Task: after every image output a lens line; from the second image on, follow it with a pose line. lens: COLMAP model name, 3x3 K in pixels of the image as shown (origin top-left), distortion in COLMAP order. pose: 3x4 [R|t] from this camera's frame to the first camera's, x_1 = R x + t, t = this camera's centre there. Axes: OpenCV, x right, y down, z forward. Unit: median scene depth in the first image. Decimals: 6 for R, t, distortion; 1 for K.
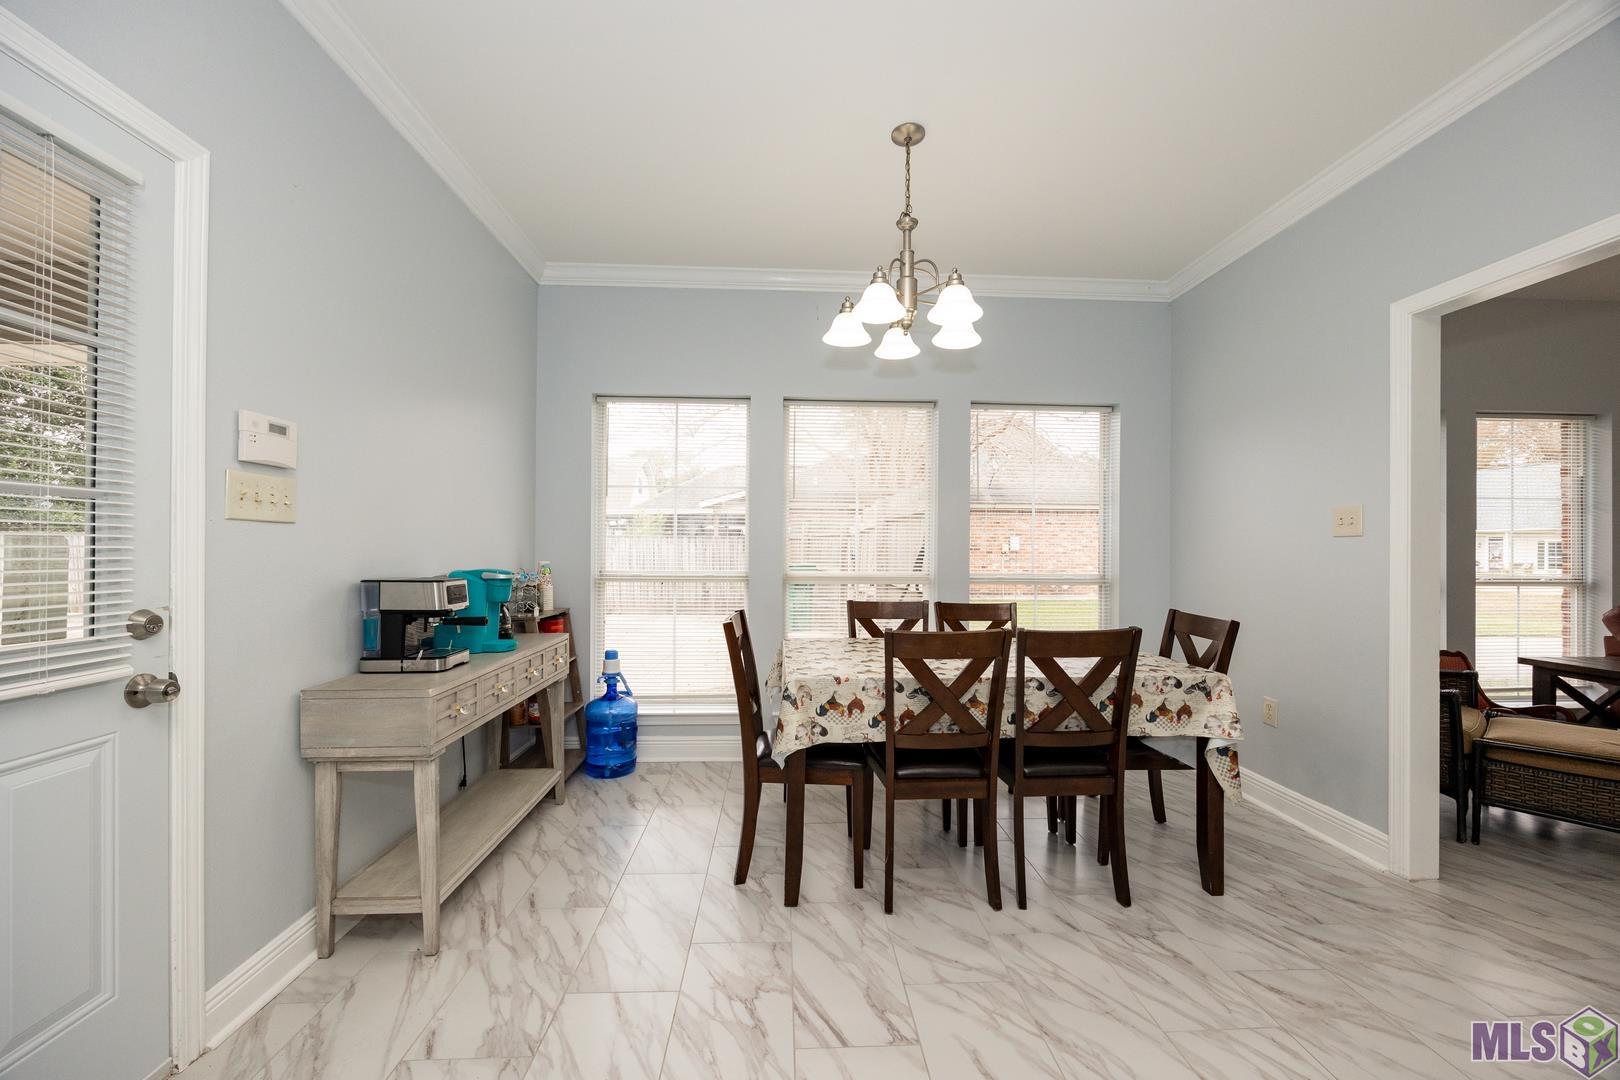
lens RADIAL K [[619.2, 0, 813.6], [0, 619.2, 547.7], [0, 0, 1]] dist [-0.000802, -0.000005]
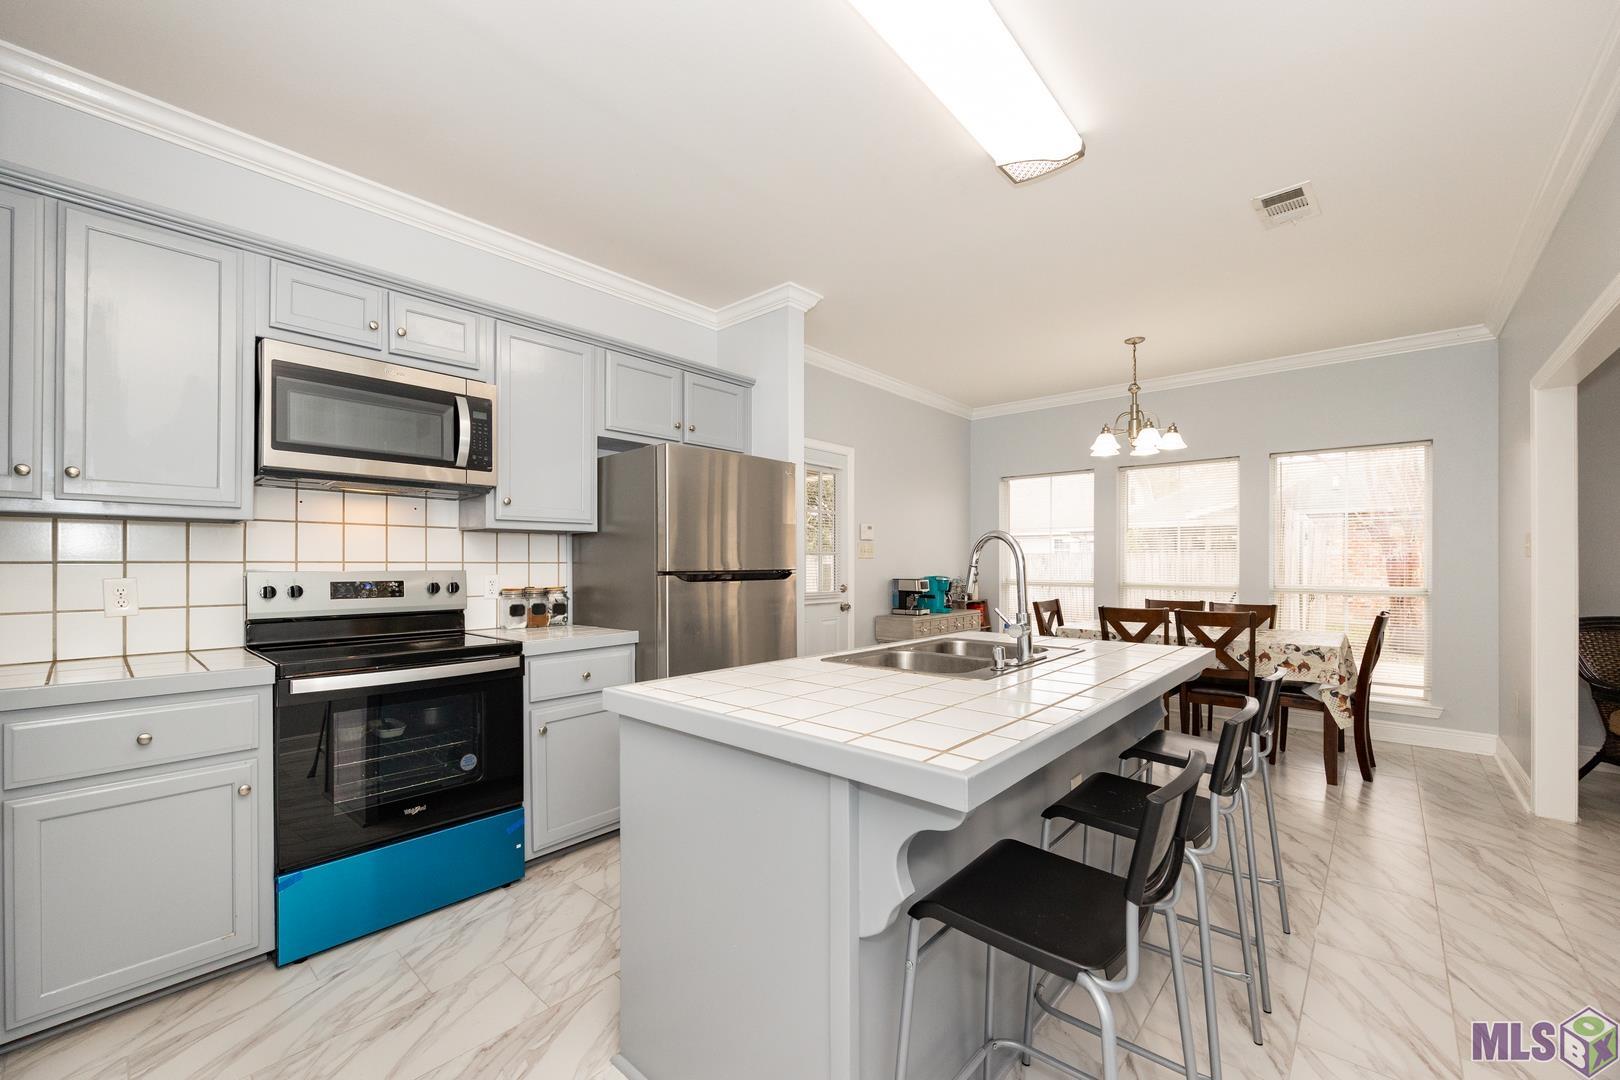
lens RADIAL K [[630.7, 0, 808.4], [0, 630.7, 561.8], [0, 0, 1]] dist [-0.000509, -0.000001]
pose [[0.725784, -0.004037, -0.687911, 0.798603], [0.004094, 0.999990, -0.001549, -0.015041], [0.687910, -0.001692, 0.725794, -1.113944]]
